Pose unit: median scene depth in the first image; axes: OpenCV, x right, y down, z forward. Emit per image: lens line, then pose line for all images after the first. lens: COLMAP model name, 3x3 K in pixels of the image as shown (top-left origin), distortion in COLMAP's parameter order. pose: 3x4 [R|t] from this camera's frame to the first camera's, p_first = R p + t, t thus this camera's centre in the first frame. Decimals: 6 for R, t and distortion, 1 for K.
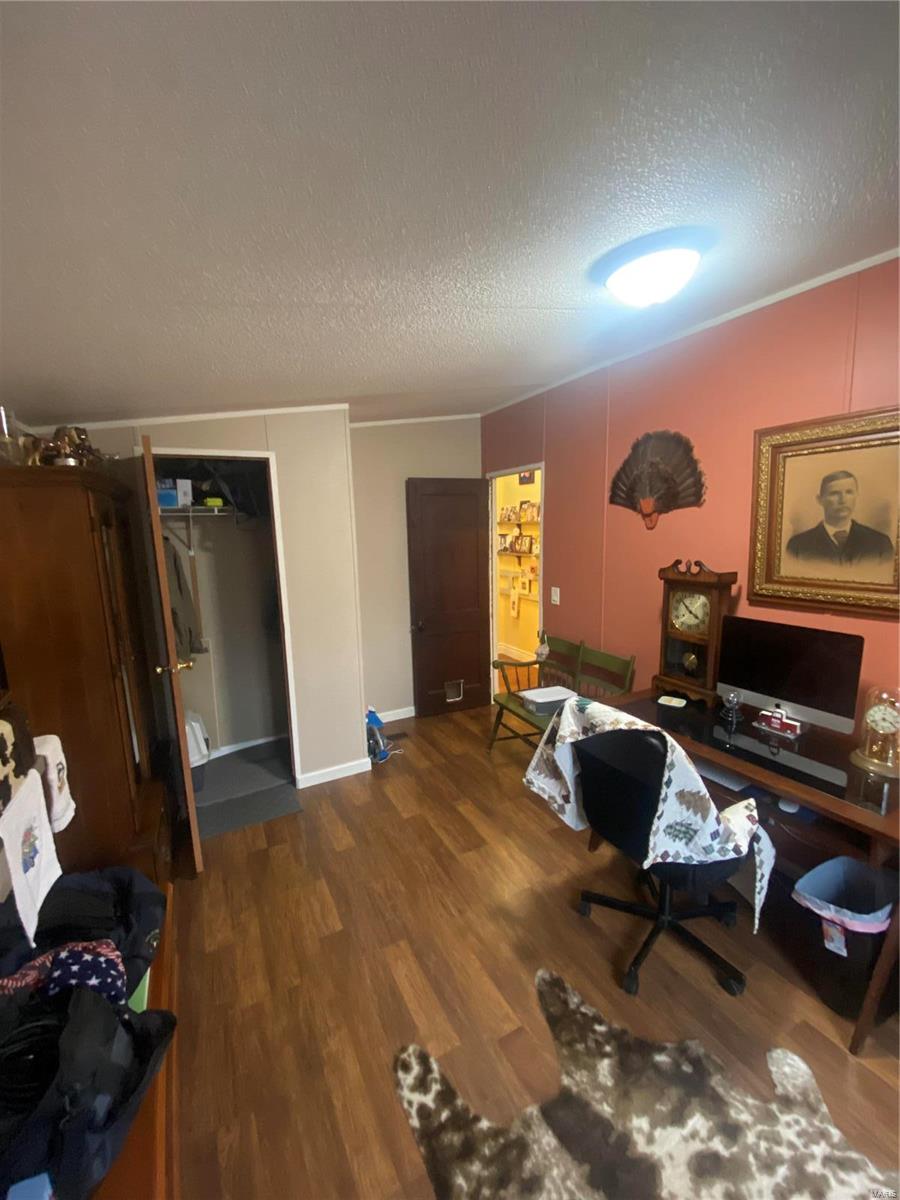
lens RADIAL K [[474.4, 0, 434.6], [0, 474.4, 600.2], [0, 0, 1]] dist [-0.002363, -0.009965]
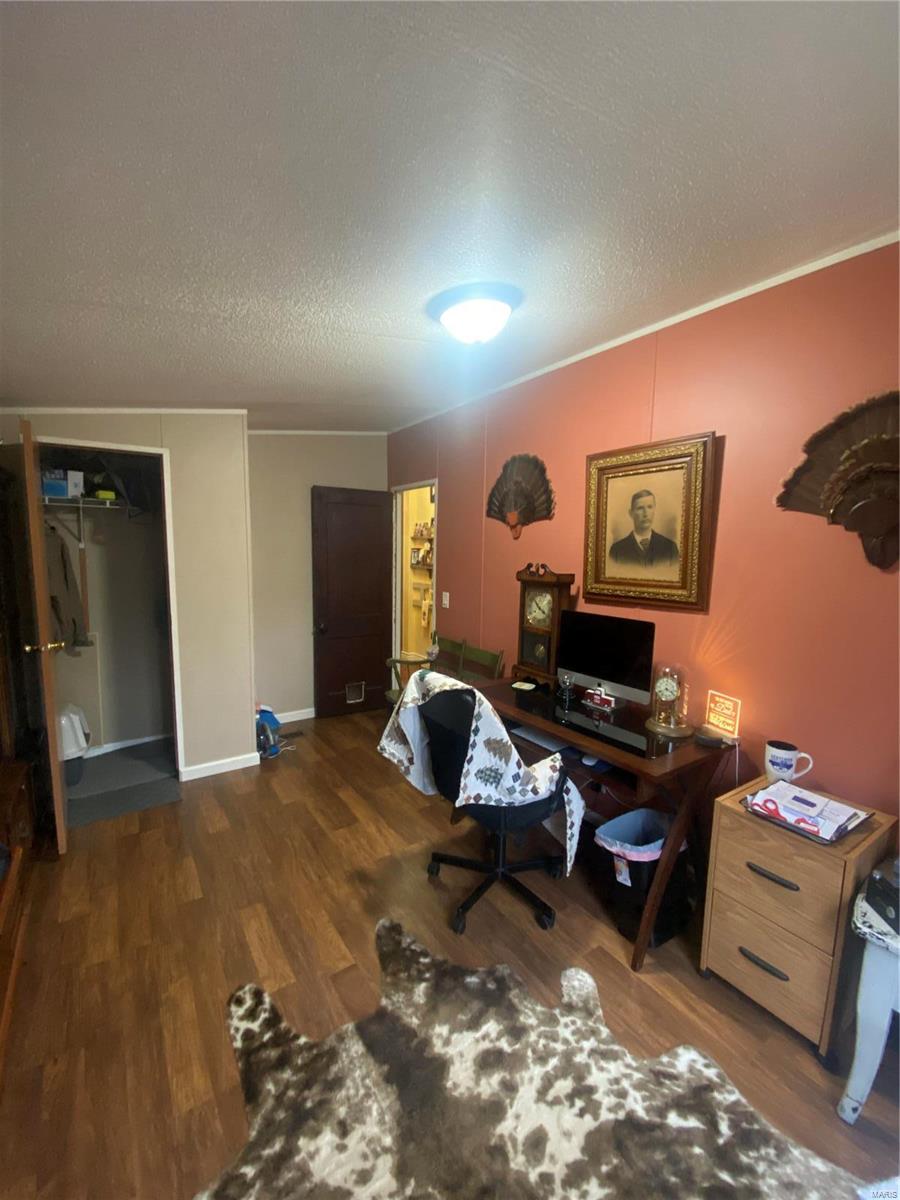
lens RADIAL K [[489.0, 0, 449.3], [0, 489.0, 605.1], [0, 0, 1]] dist [0.019822, -0.019241]
pose [[0.991719, 0.027972, 0.125341, 0.208252], [-0.021244, 0.998277, -0.054691, 0.106875], [-0.126655, 0.051575, 0.990605, -0.193305]]
